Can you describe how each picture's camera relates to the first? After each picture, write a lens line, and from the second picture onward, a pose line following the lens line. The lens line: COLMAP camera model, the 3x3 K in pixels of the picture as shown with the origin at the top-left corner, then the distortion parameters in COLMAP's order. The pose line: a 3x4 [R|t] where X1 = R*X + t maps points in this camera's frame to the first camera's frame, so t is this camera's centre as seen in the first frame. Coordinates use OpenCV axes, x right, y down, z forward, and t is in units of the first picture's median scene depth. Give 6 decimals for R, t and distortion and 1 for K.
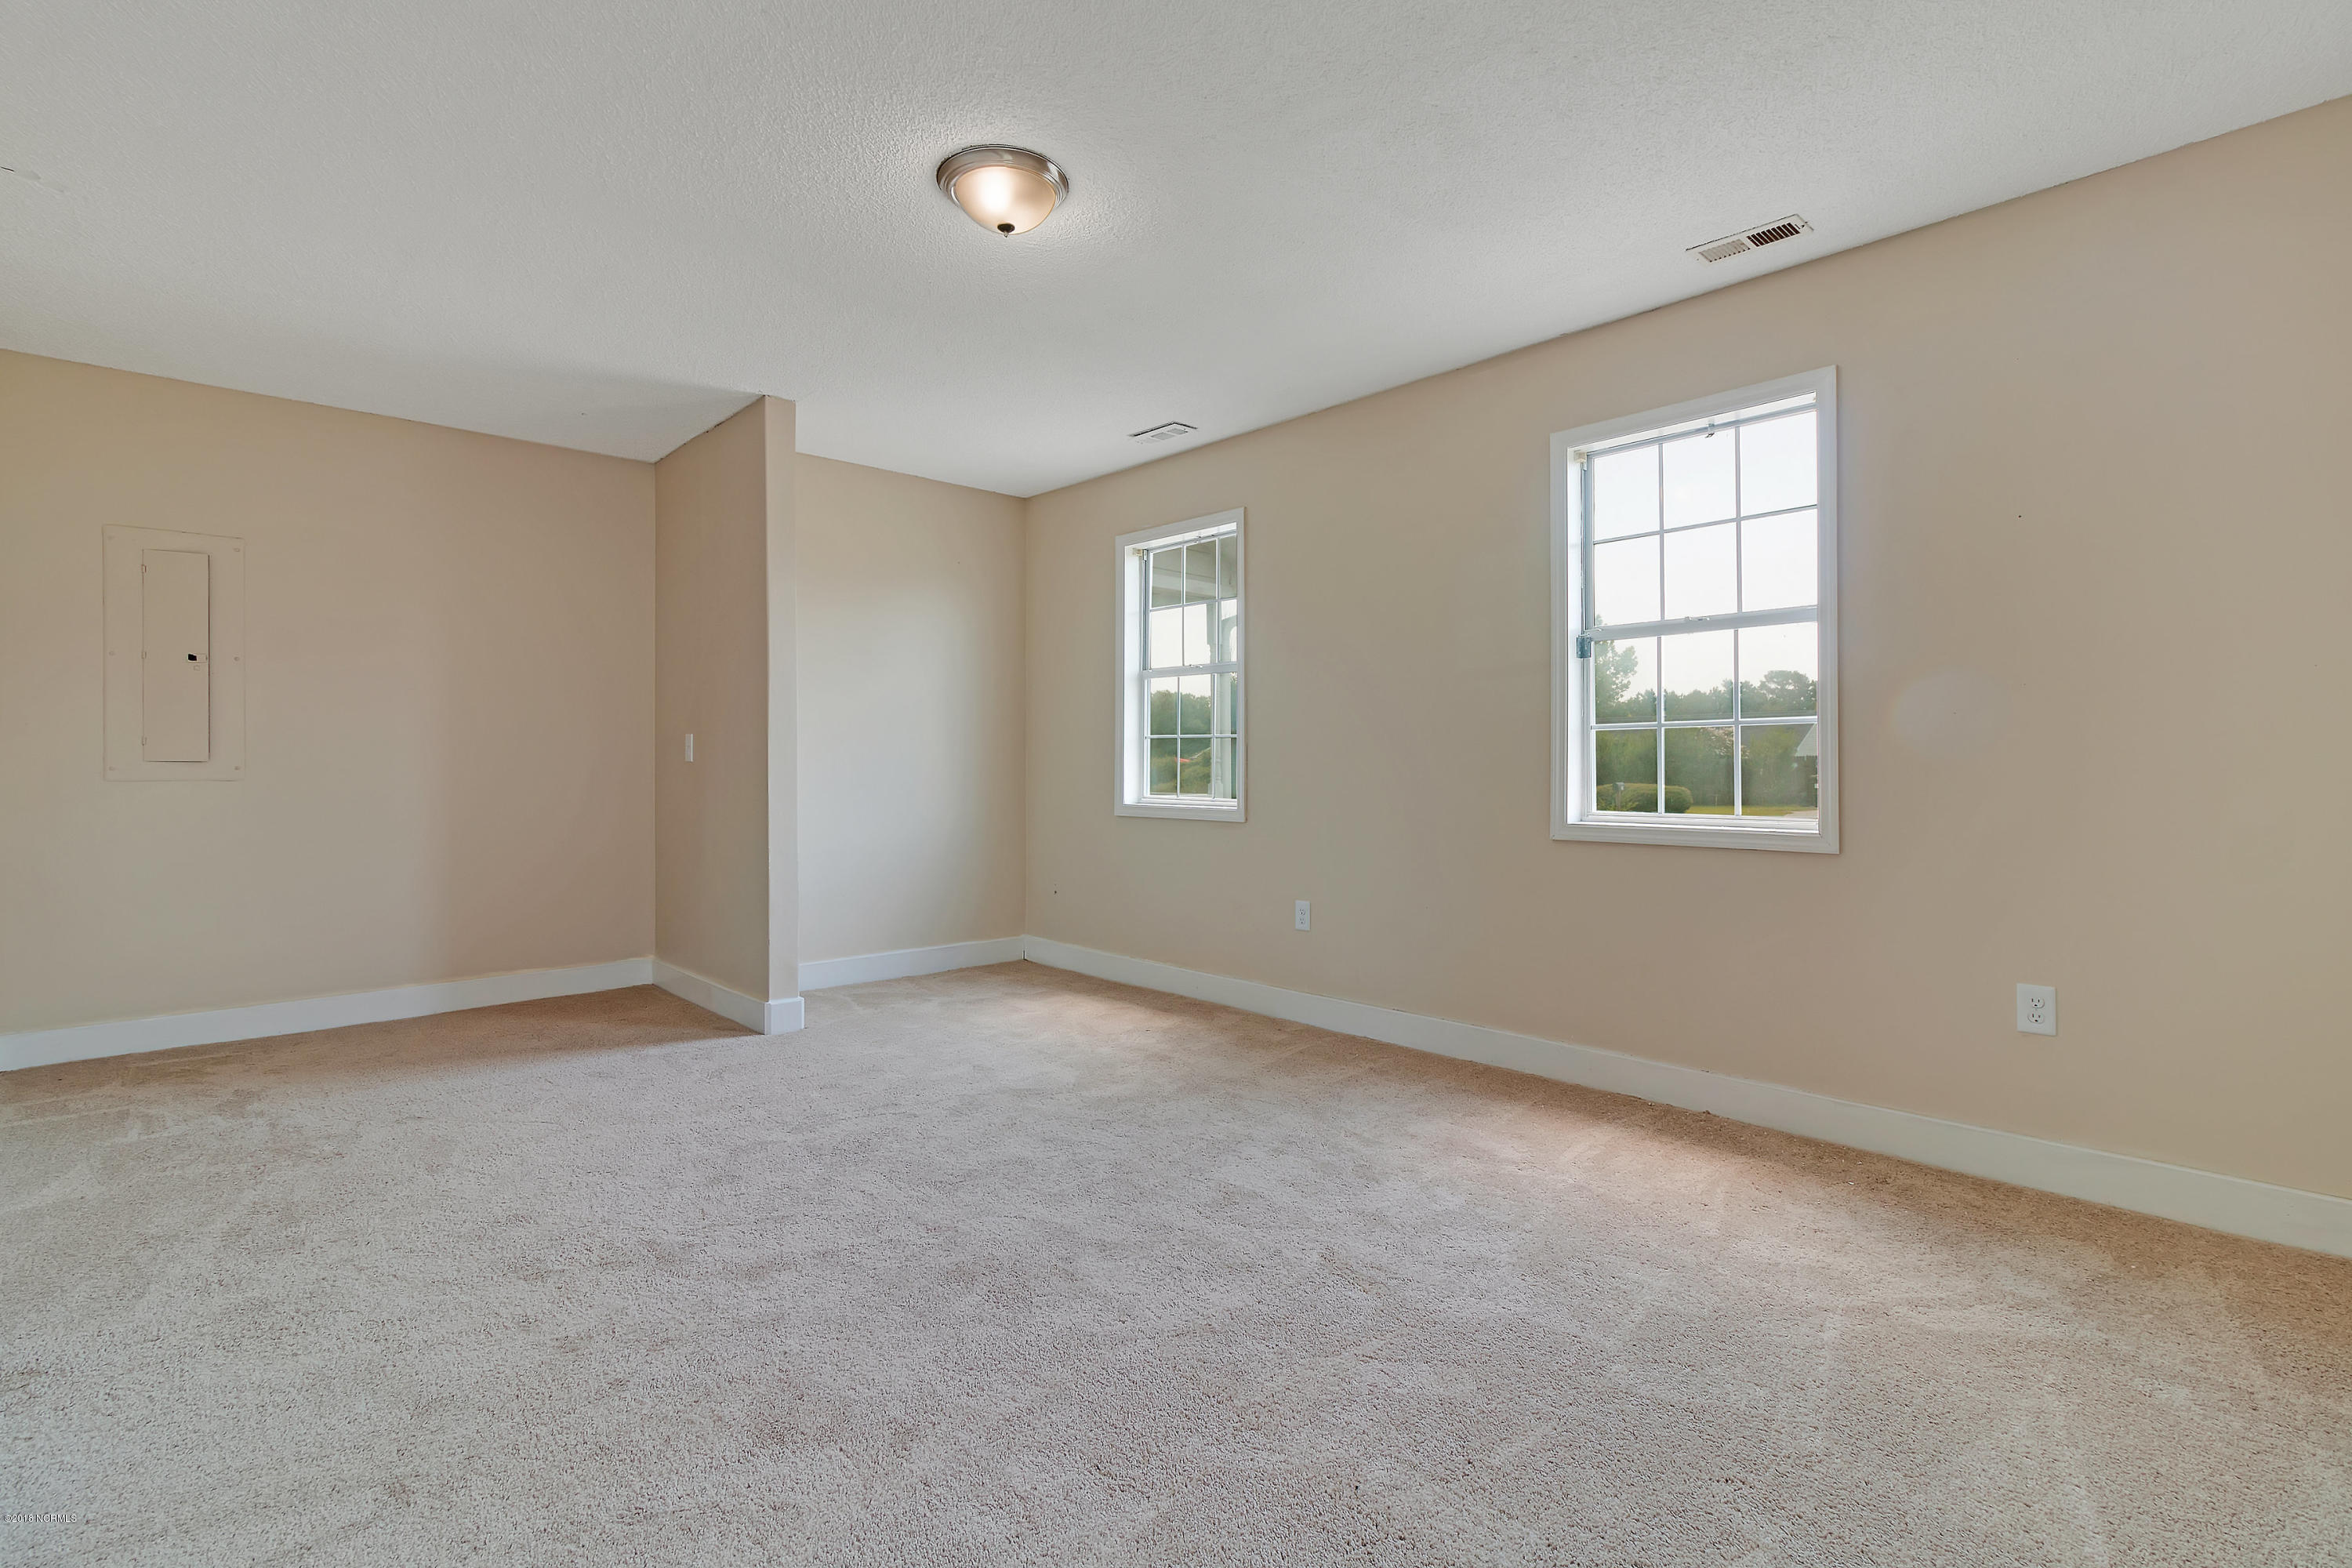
lens RADIAL K [[1096.8, 0, 1174.9], [0, 1096.8, 766.2], [0, 0, 1]] dist [-0.003175, -0.000326]
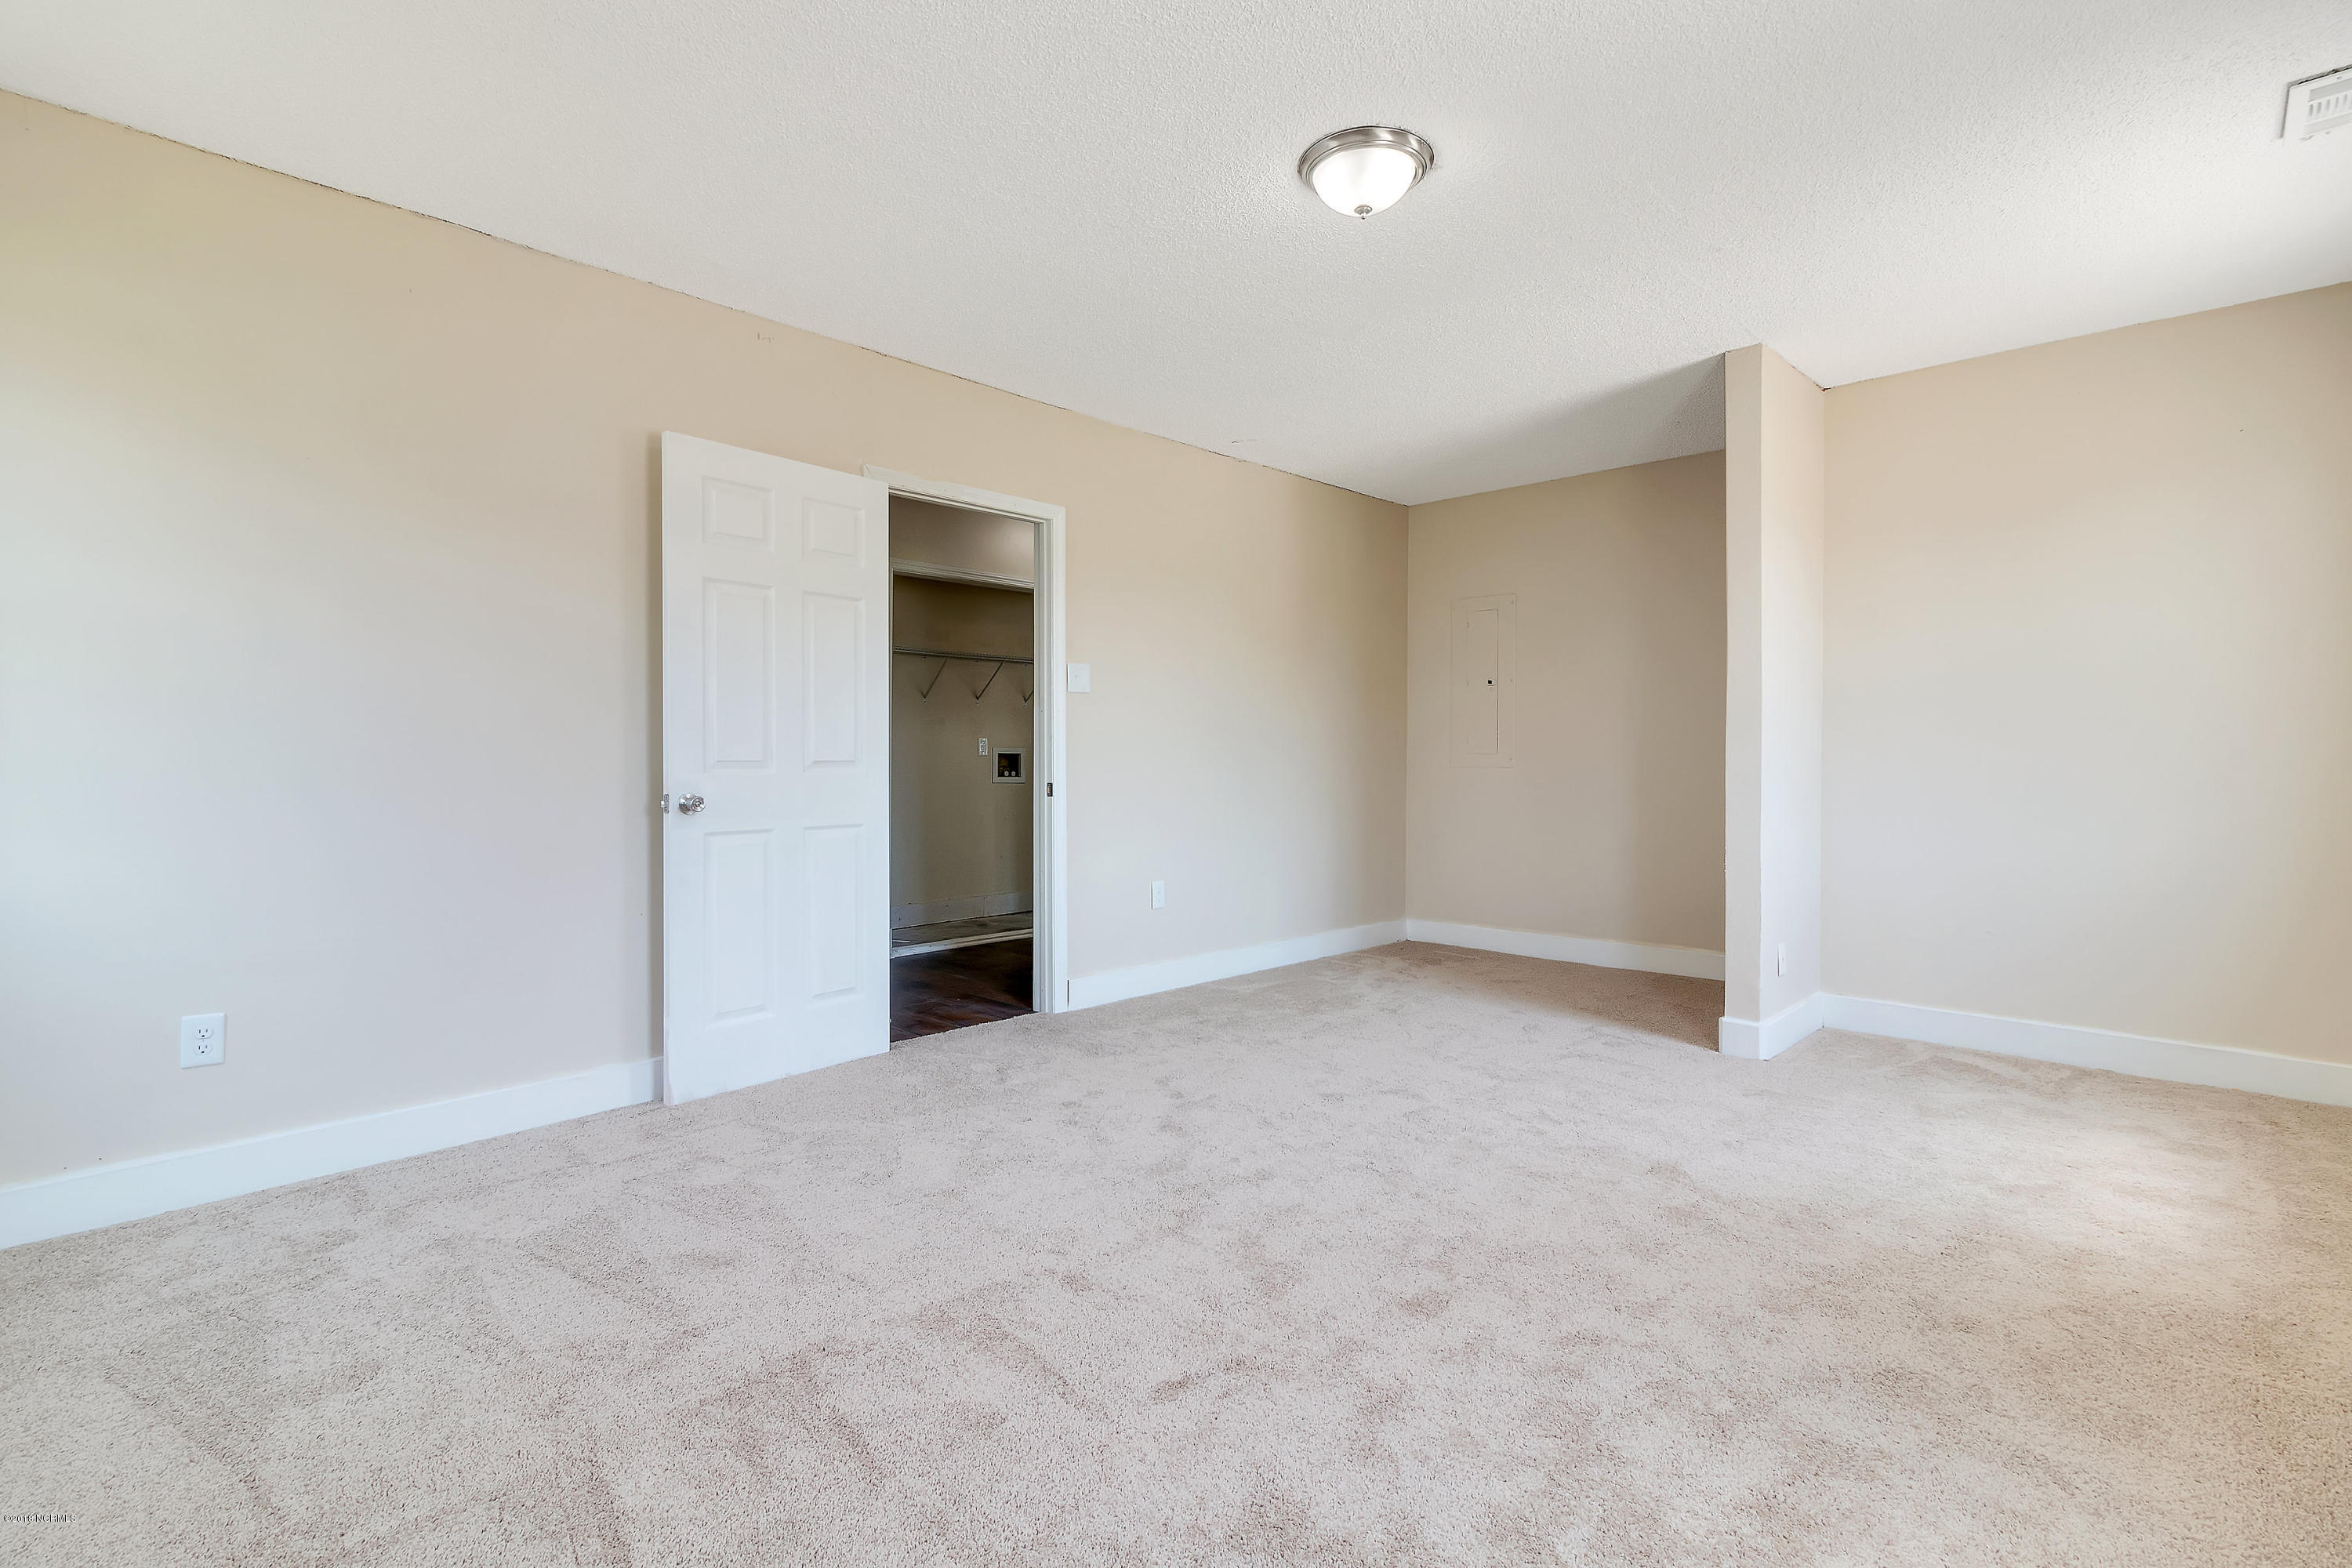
lens RADIAL K [[1096.8, 0, 1177.3], [0, 1096.8, 778.2], [0, 0, 1]] dist [-0.003175, -0.000326]
pose [[0.058376, 0.022202, -0.998048, 0.572169], [-0.004899, 0.999747, 0.021953, -0.002463], [0.998283, 0.003608, 0.058470, 0.548456]]
